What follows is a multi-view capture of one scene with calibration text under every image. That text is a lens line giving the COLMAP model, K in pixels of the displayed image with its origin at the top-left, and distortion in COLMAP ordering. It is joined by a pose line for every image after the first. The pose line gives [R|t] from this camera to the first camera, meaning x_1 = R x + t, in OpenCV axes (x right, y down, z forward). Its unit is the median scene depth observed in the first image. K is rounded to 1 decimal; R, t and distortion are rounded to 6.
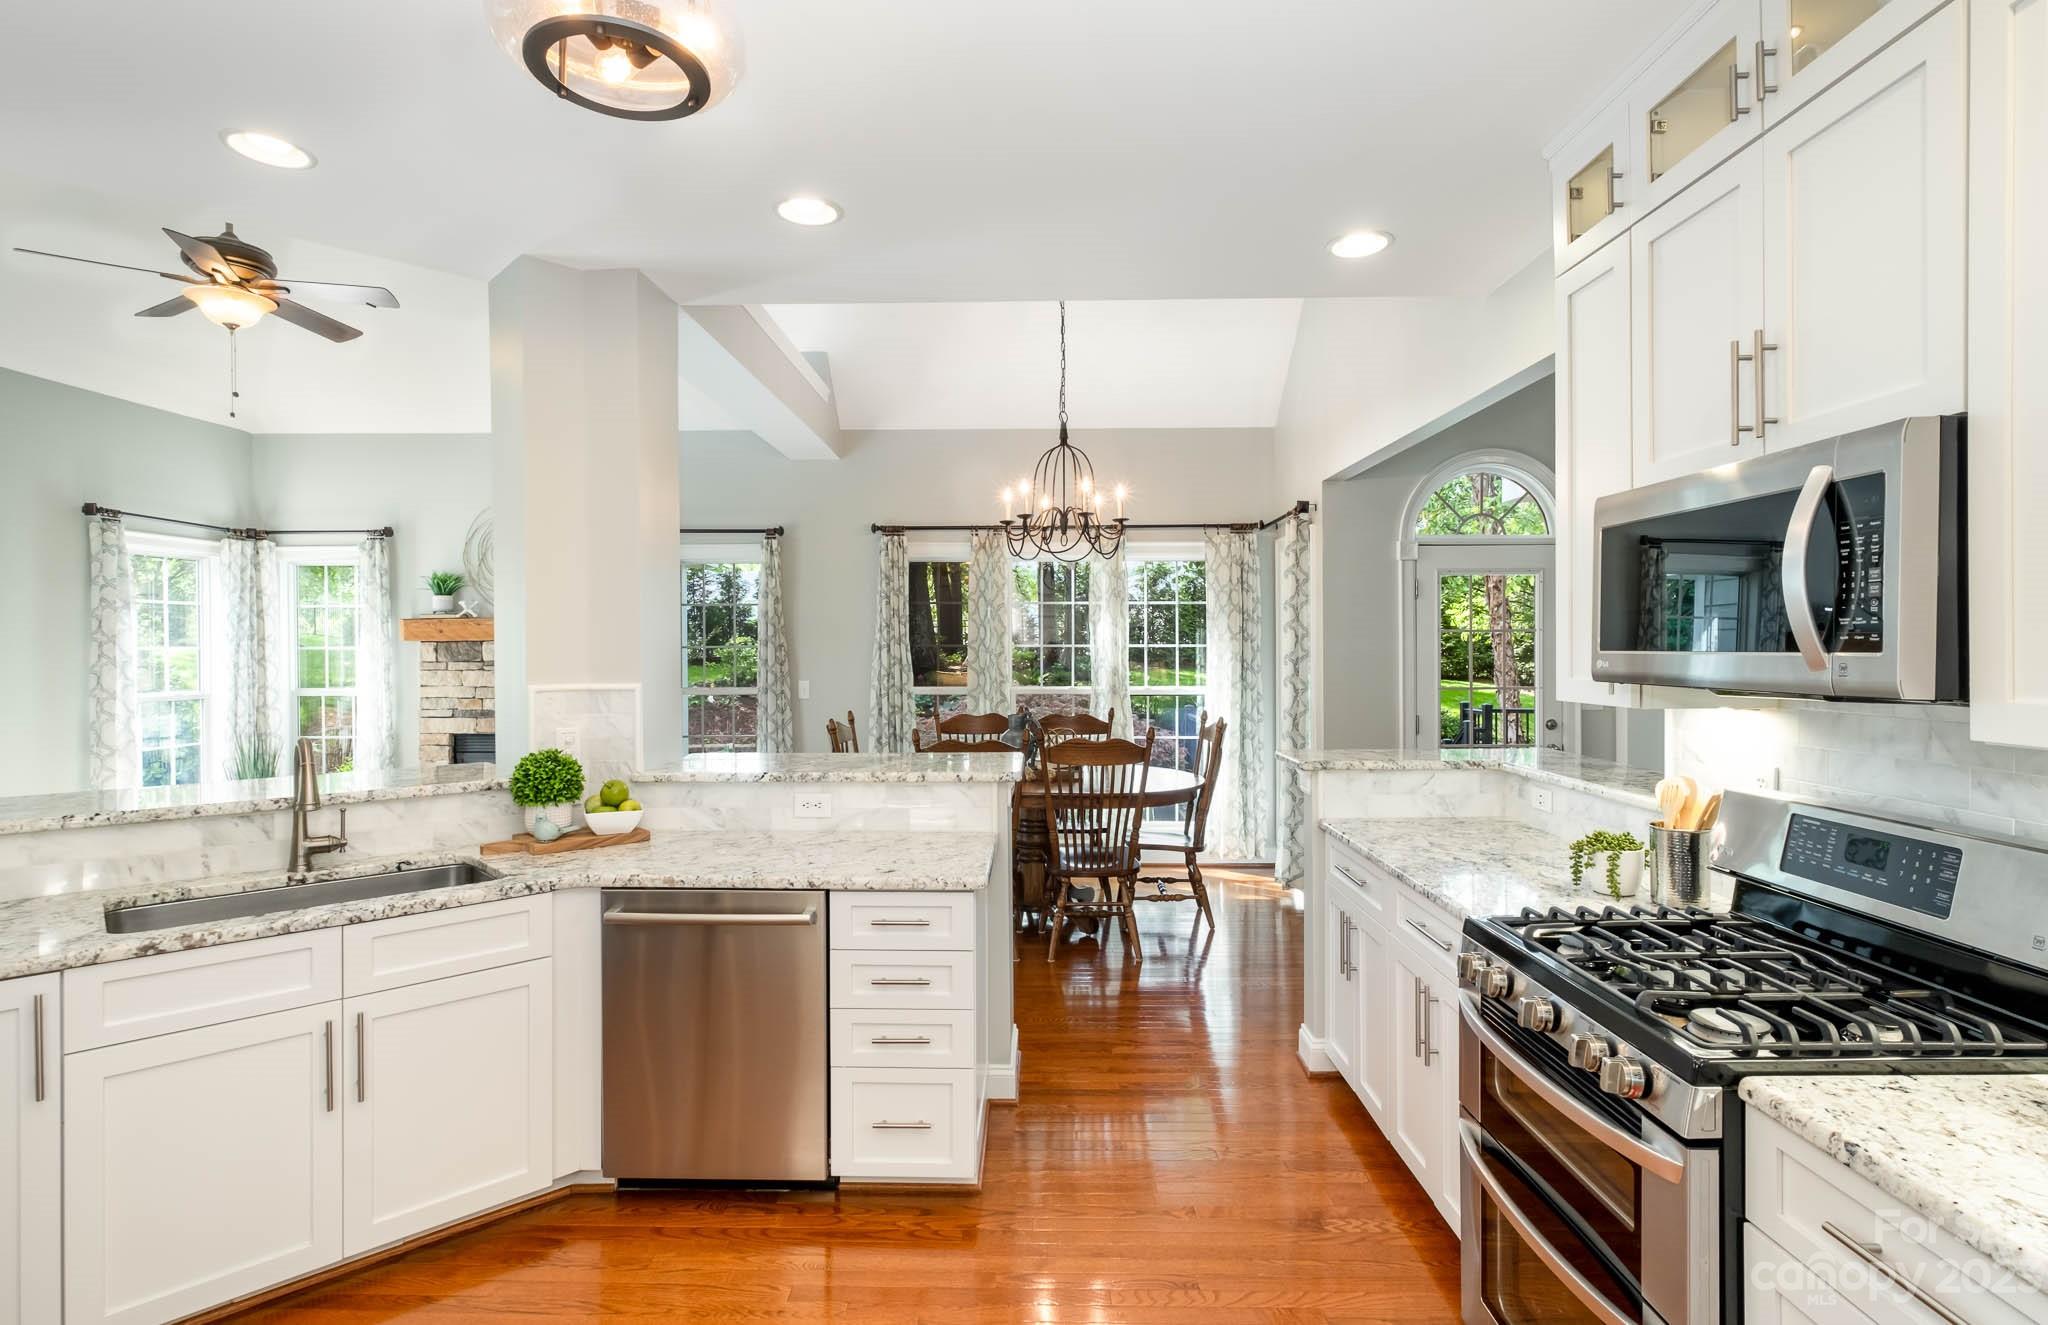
lens RADIAL K [[984.2, 0, 1012.1], [0, 984.2, 658.4], [0, 0, 1]] dist [-0.000167, 0.000110]
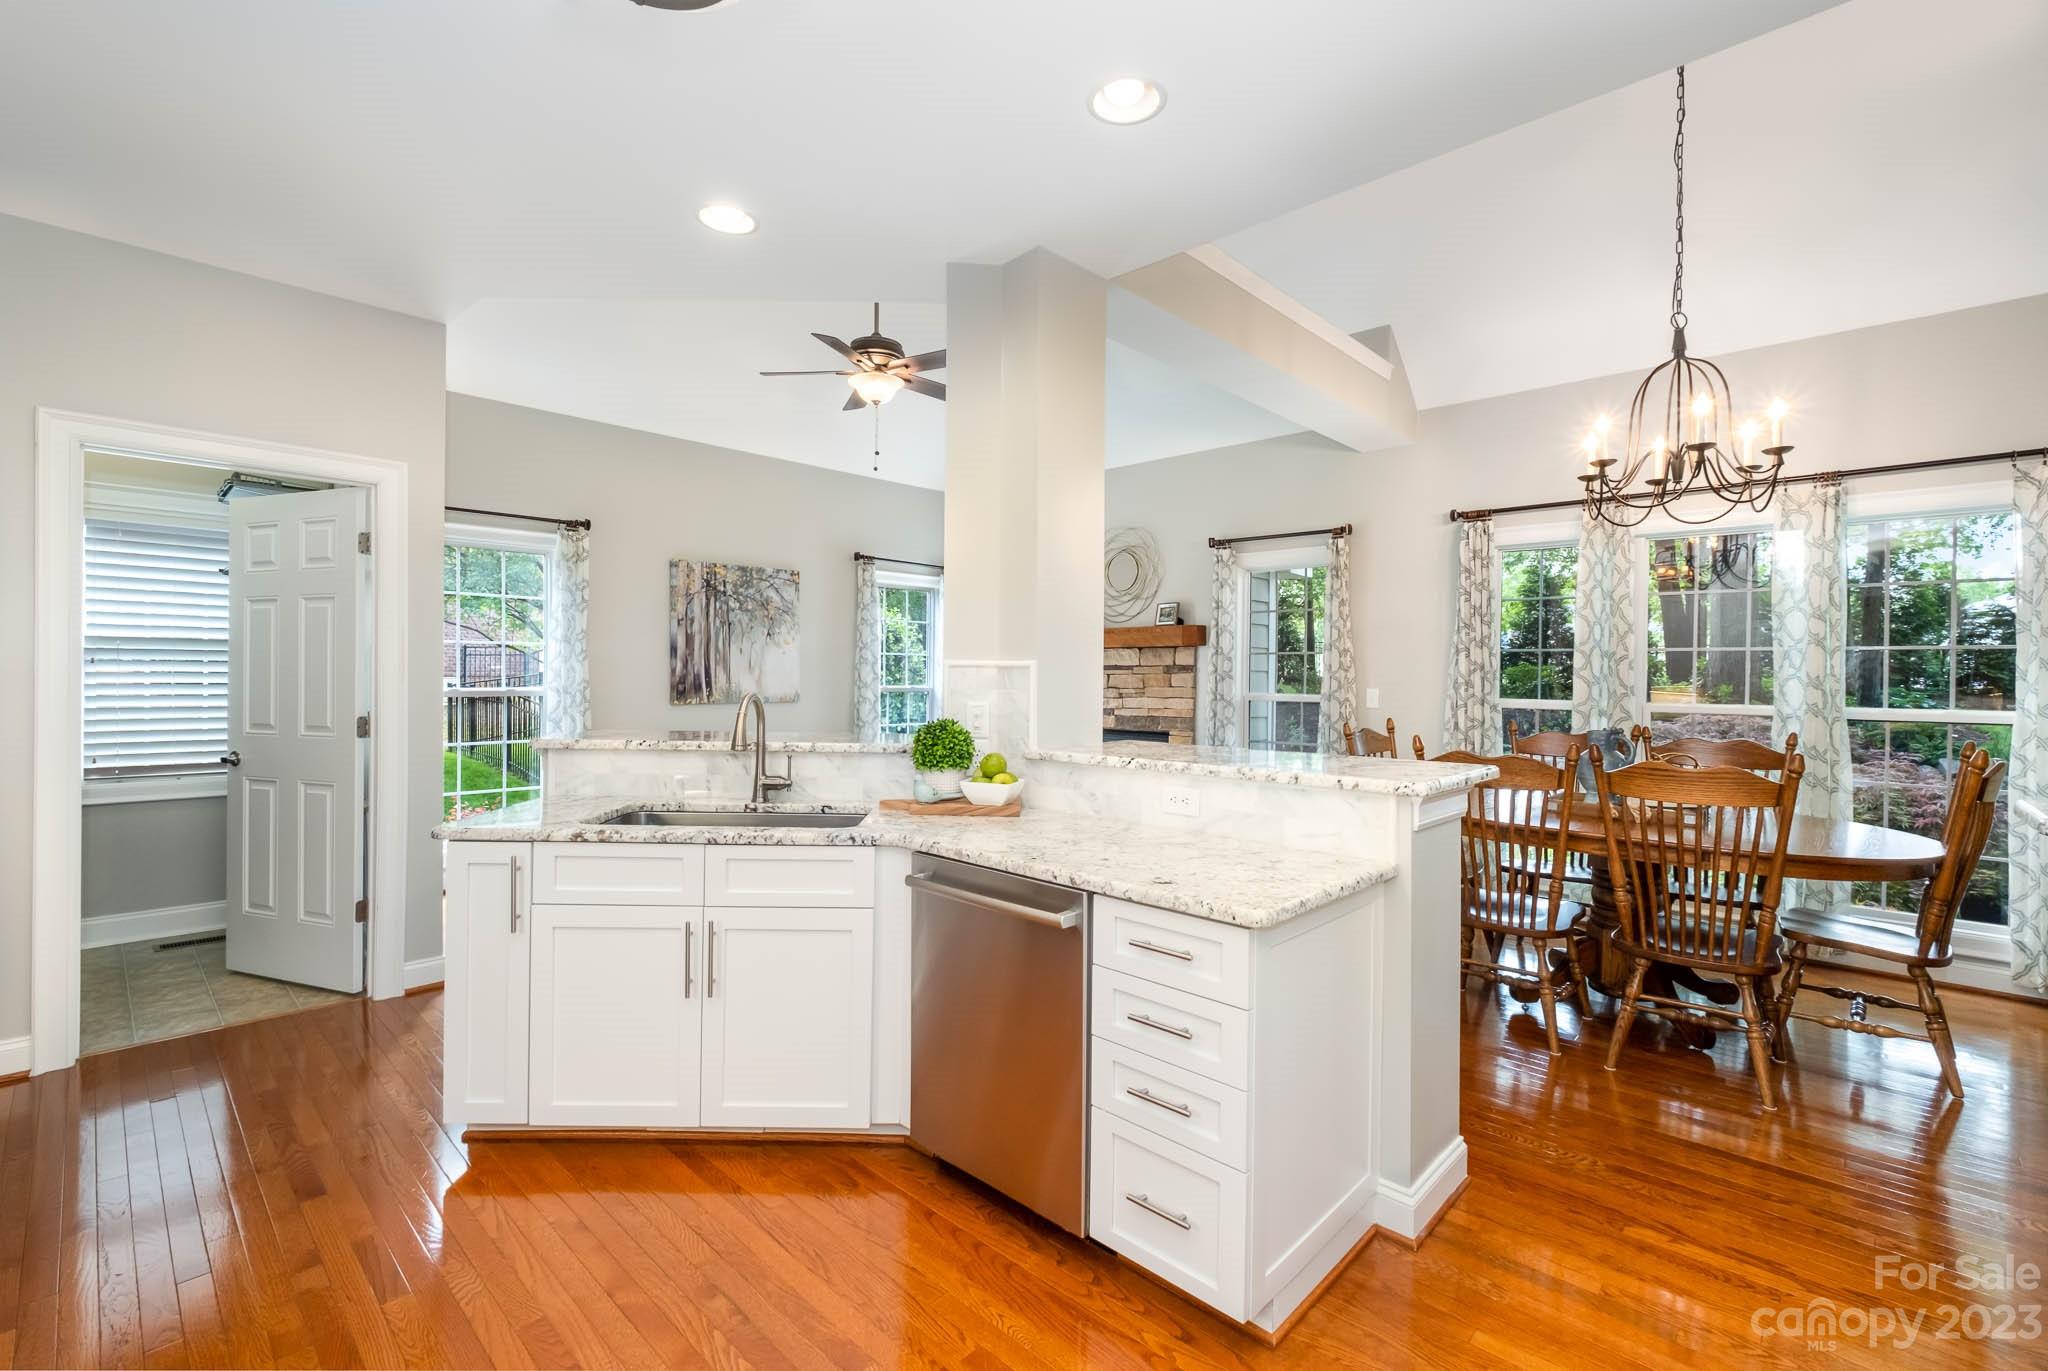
lens RADIAL K [[890.4, 0, 1014.4], [0, 890.4, 676.4], [0, 0, 1]] dist [-0.005840, 0.000941]
pose [[0.739710, 0.013247, -0.672796, 0.131866], [-0.021498, 0.999761, -0.003951, 0.027796], [0.672583, 0.017386, 0.739818, 0.192605]]
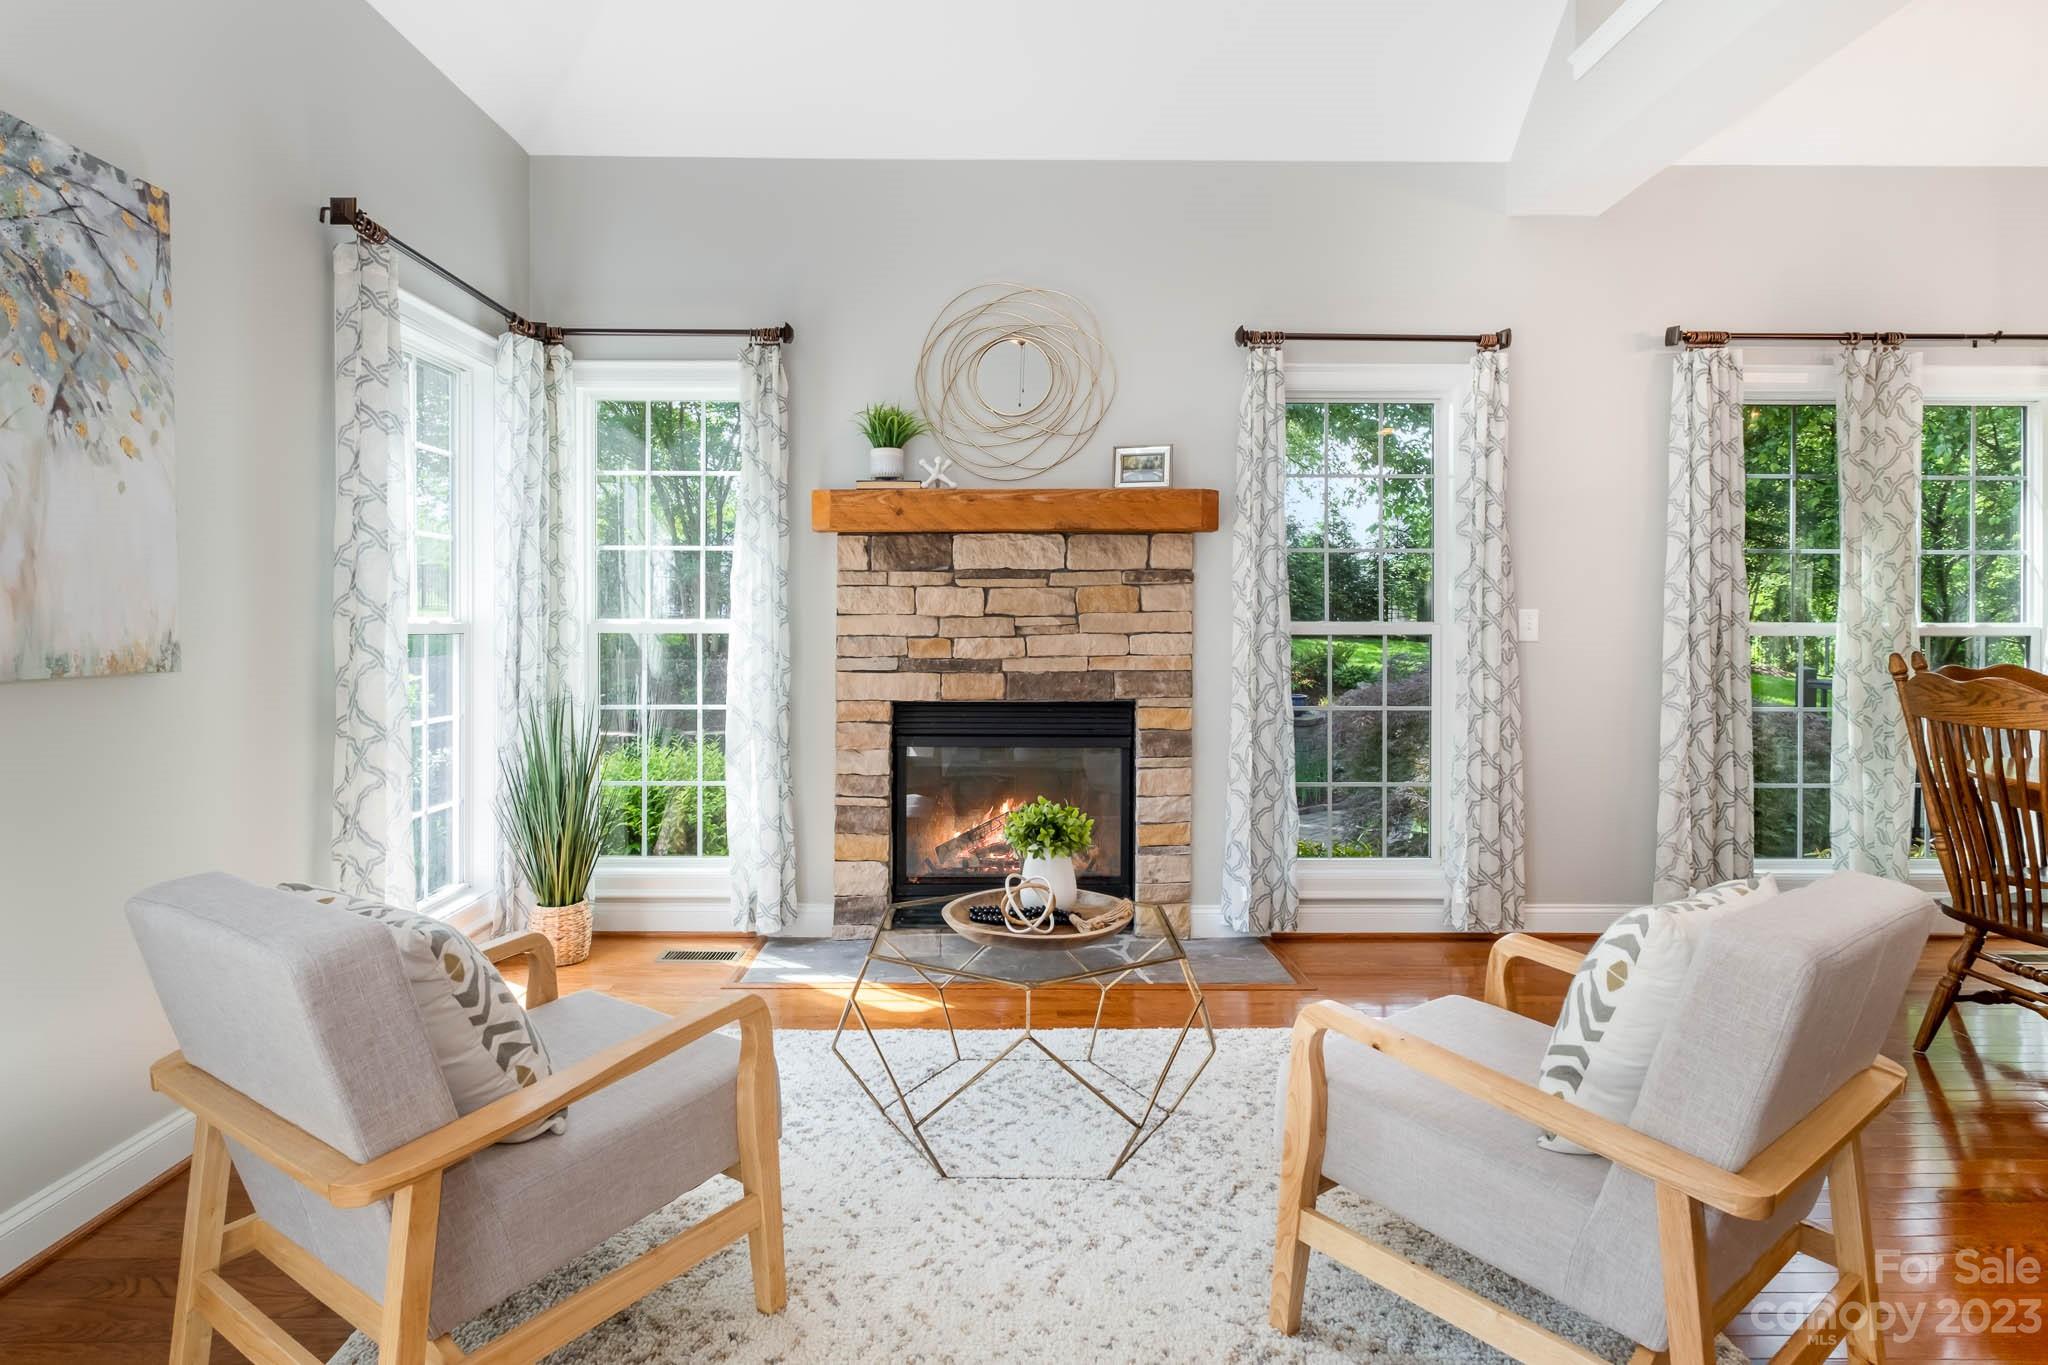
lens RADIAL K [[1049.1, 0, 1022.7], [0, 1049.1, 629.4], [0, 0, 1]] dist [-0.015891, 0.000389]
pose [[0.999593, 0.006621, 0.027757, -0.659708], [-0.006535, 0.999974, -0.003192, 0.048440], [-0.027777, 0.003010, 0.999610, 0.525007]]
